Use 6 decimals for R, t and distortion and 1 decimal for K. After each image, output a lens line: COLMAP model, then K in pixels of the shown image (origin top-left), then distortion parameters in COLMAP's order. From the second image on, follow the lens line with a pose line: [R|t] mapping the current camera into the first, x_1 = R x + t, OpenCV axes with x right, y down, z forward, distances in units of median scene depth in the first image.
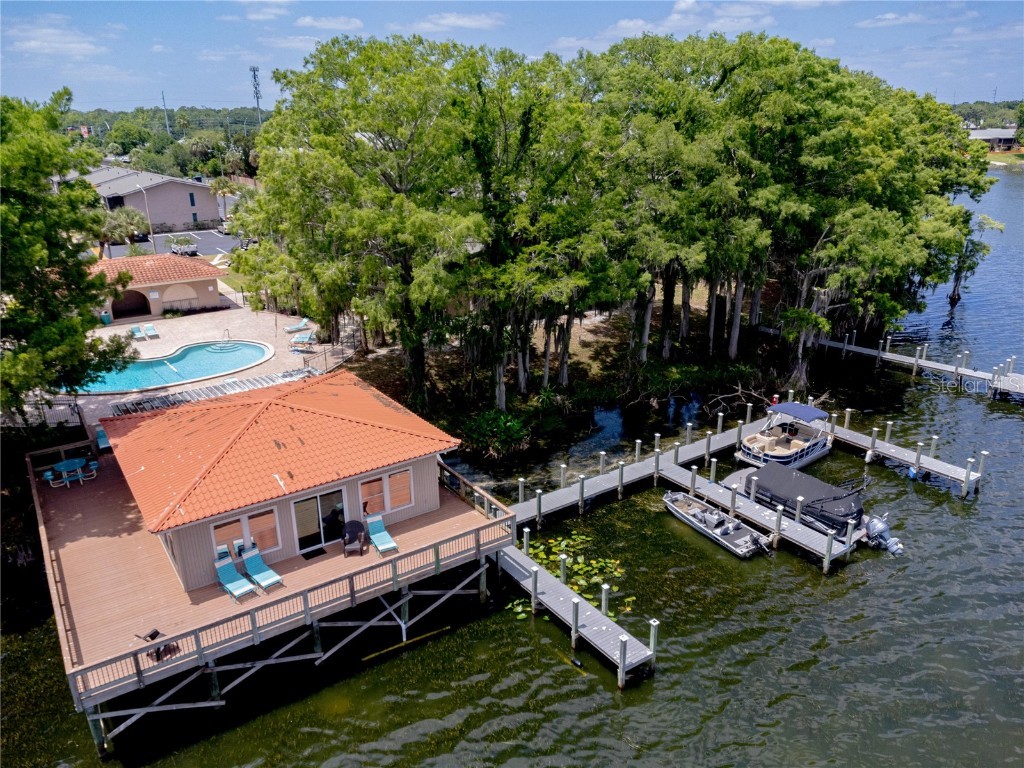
lens RADIAL K [[740.4, 0, 508.6], [0, 740.4, 383.7], [0, 0, 1]] dist [0.008168, 0.001126]
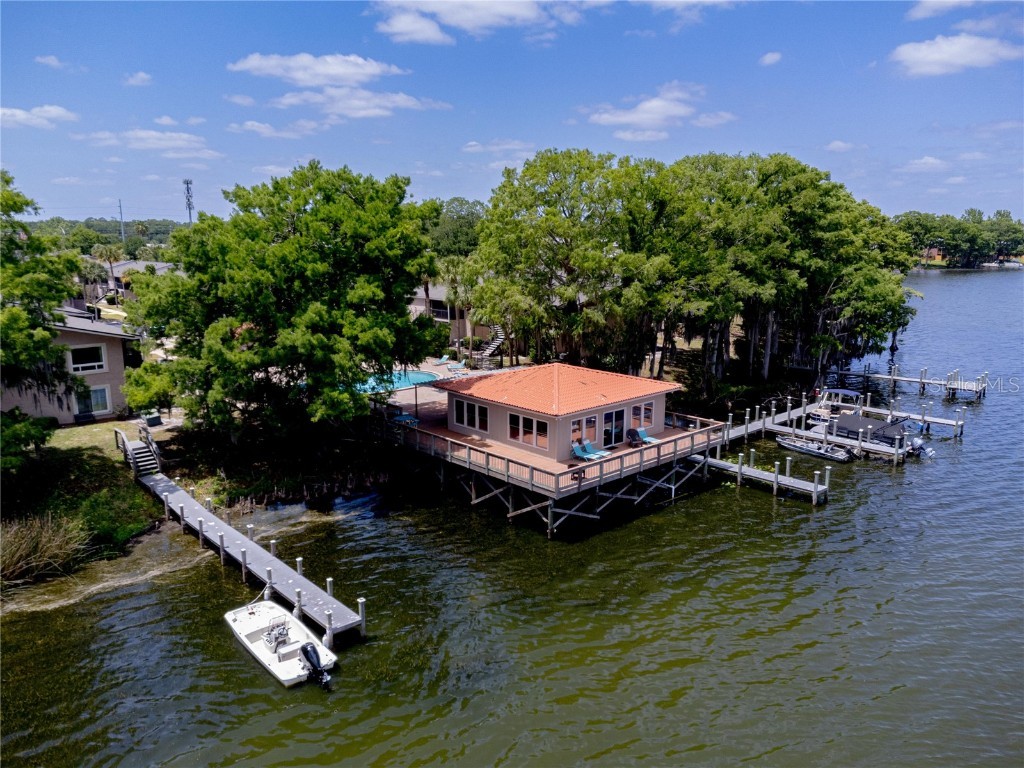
lens RADIAL K [[740.4, 0, 515.3], [0, 740.4, 383.8], [0, 0, 1]] dist [0.008168, 0.001126]
pose [[0.991988, -0.019371, 0.124839, -0.421828], [0.037231, 0.989114, -0.142365, 0.196353], [-0.120722, 0.145872, 0.981910, -0.368265]]
